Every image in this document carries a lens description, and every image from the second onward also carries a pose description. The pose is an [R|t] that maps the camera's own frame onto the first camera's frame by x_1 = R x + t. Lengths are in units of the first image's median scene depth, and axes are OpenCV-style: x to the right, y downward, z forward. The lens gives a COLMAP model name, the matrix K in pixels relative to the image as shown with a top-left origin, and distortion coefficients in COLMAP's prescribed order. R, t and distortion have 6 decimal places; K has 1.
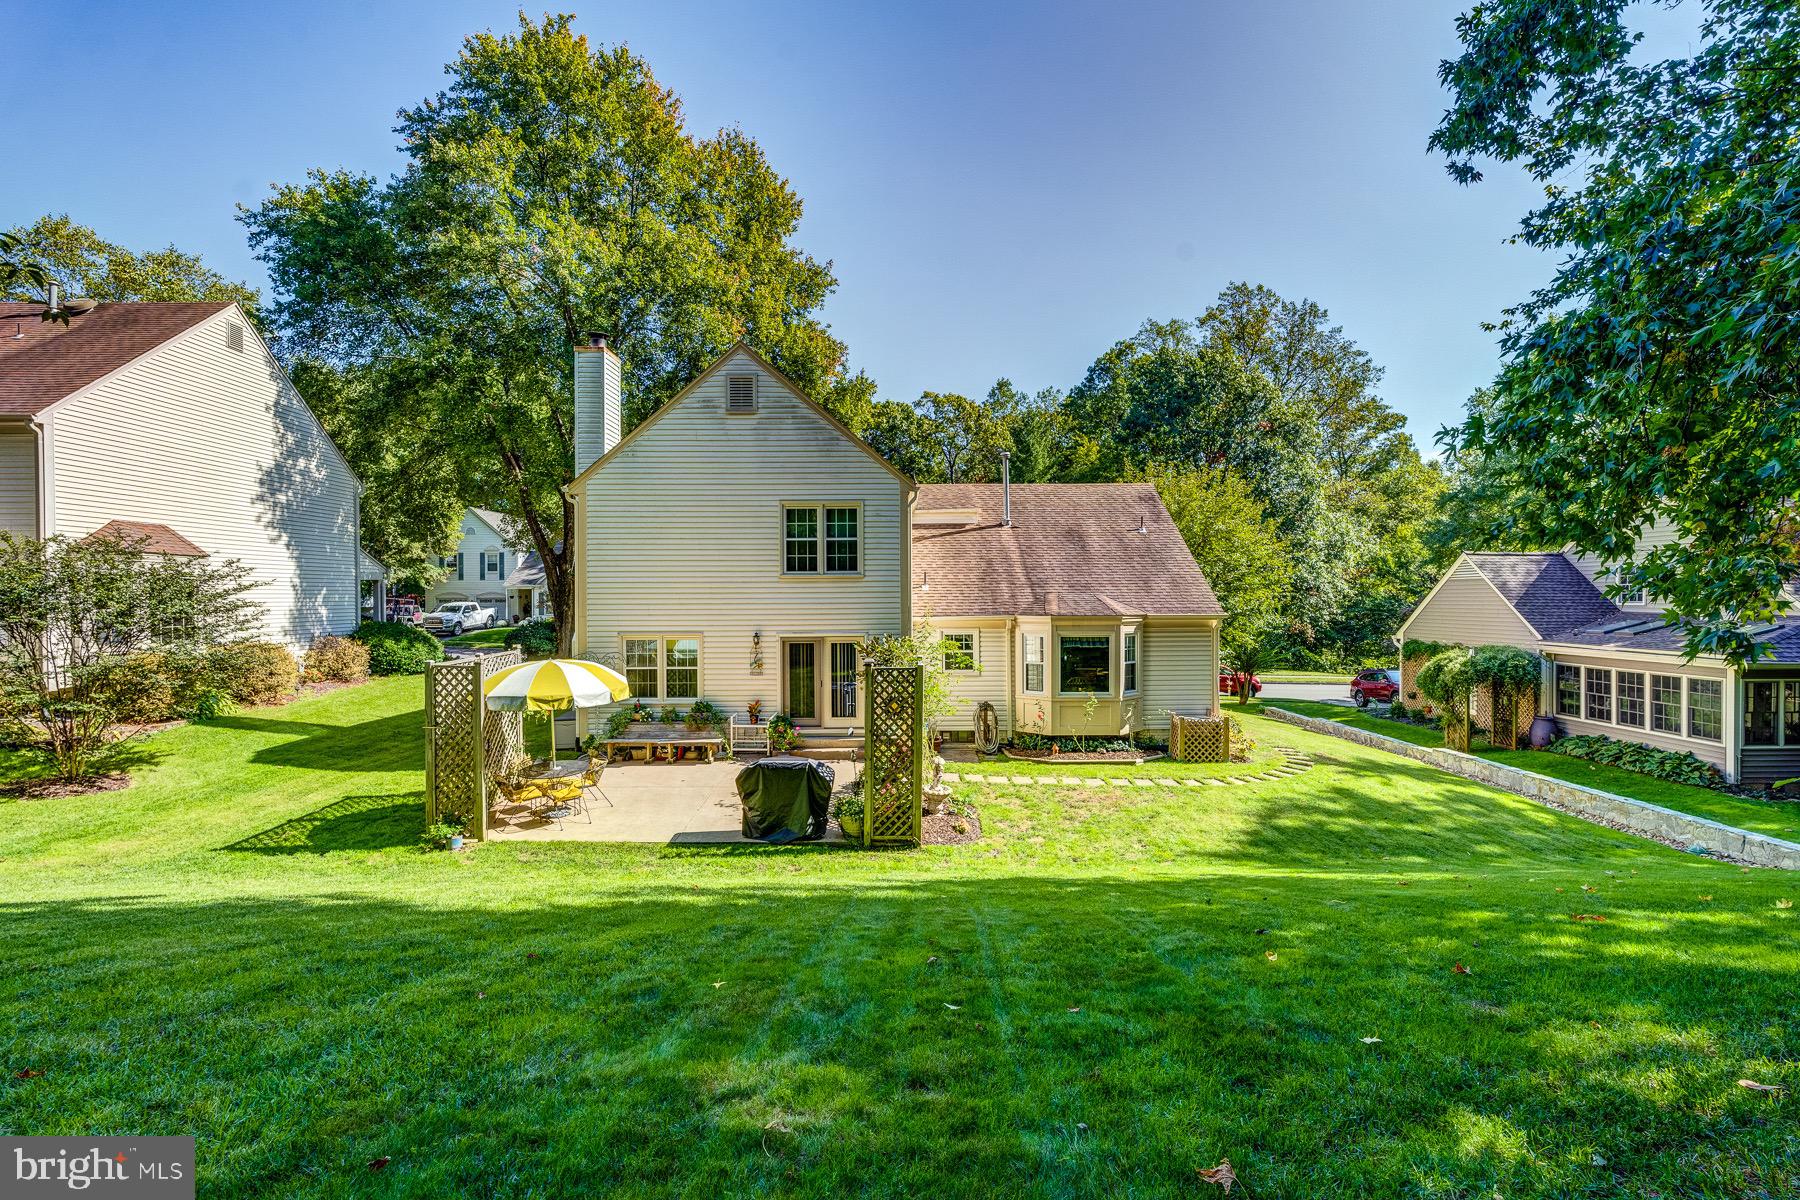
lens RADIAL K [[797.0, 0, 855.4], [0, 797.0, 602.2], [0, 0, 1]] dist [-0.001704, -0.000008]
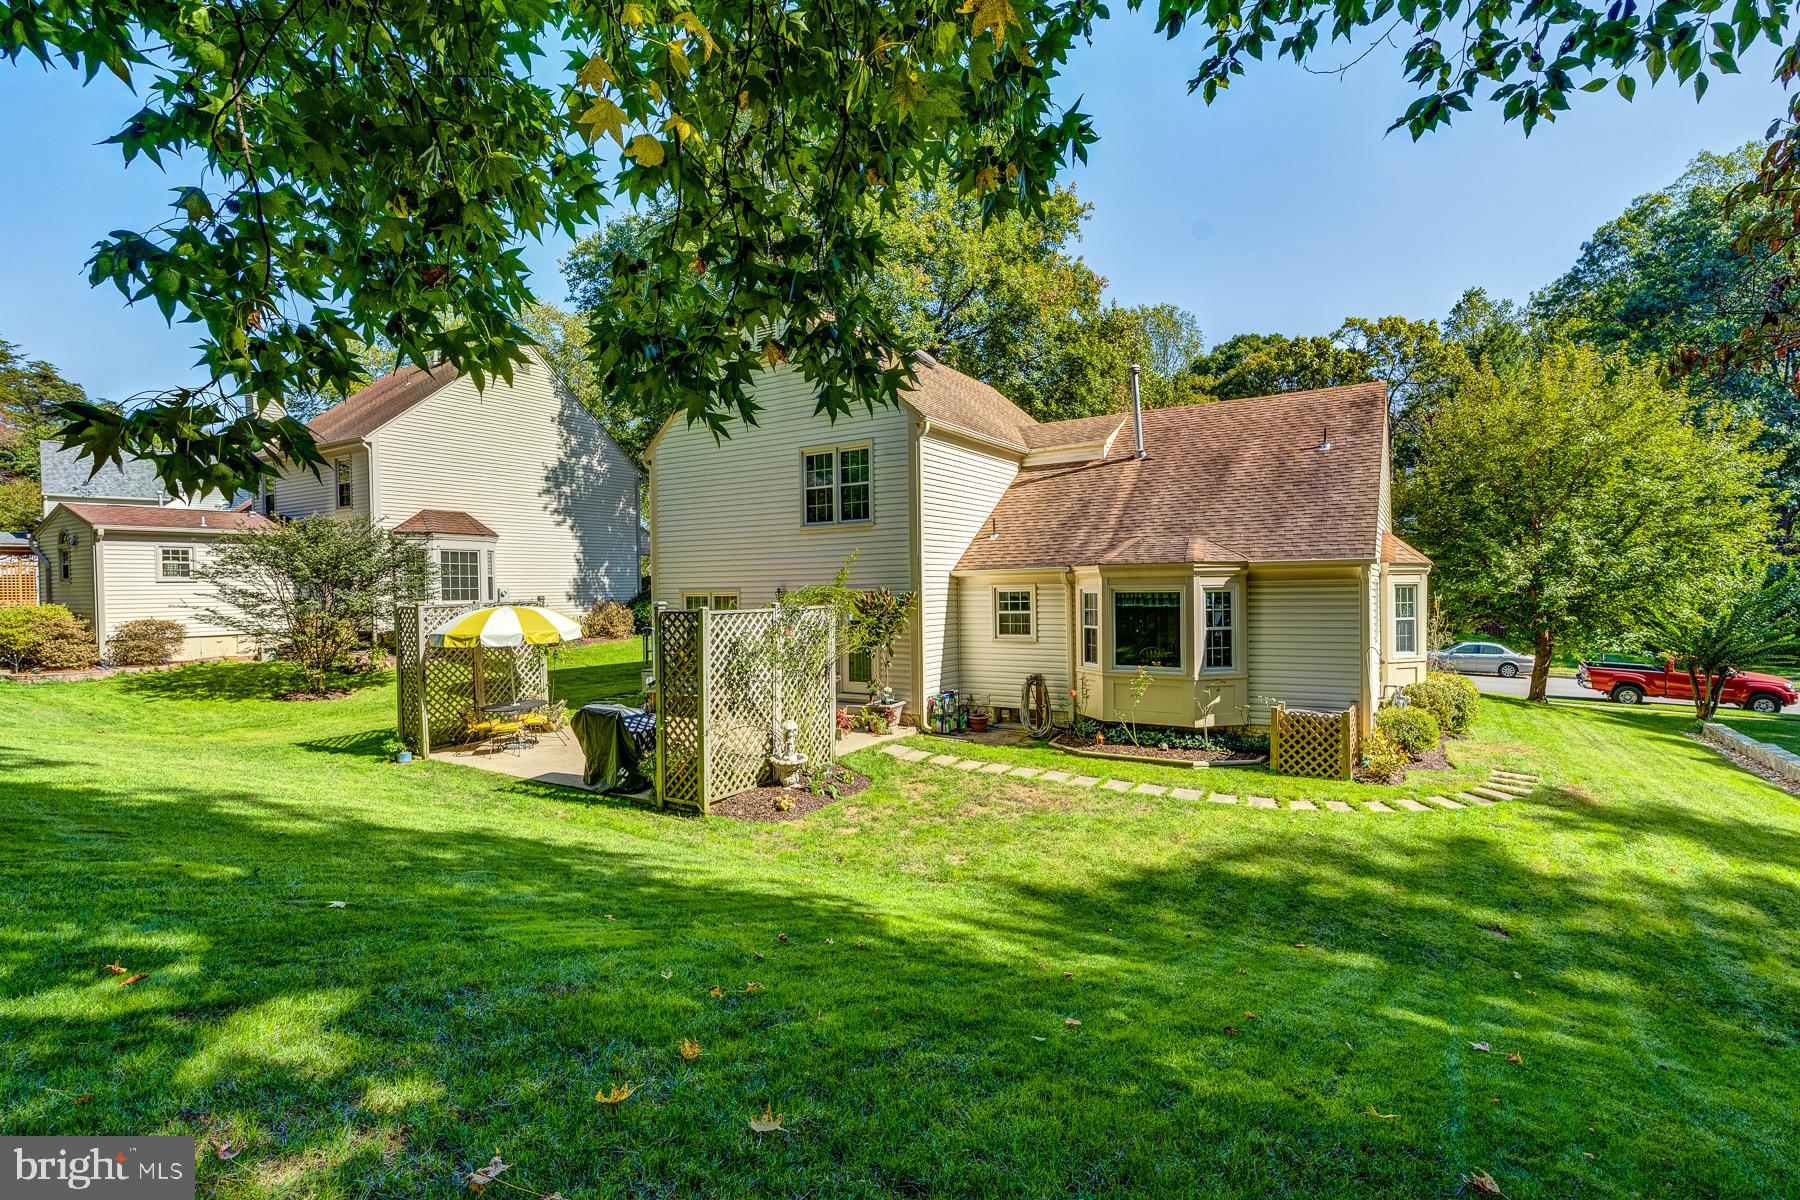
lens RADIAL K [[797.0, 0, 877.7], [0, 797.0, 605.2], [0, 0, 1]] dist [-0.001704, -0.000008]
pose [[0.859161, 0.004027, -0.511690, 0.461024], [0.007259, 0.999773, 0.020056, 0.039263], [0.511654, -0.020946, 0.858936, 0.232391]]
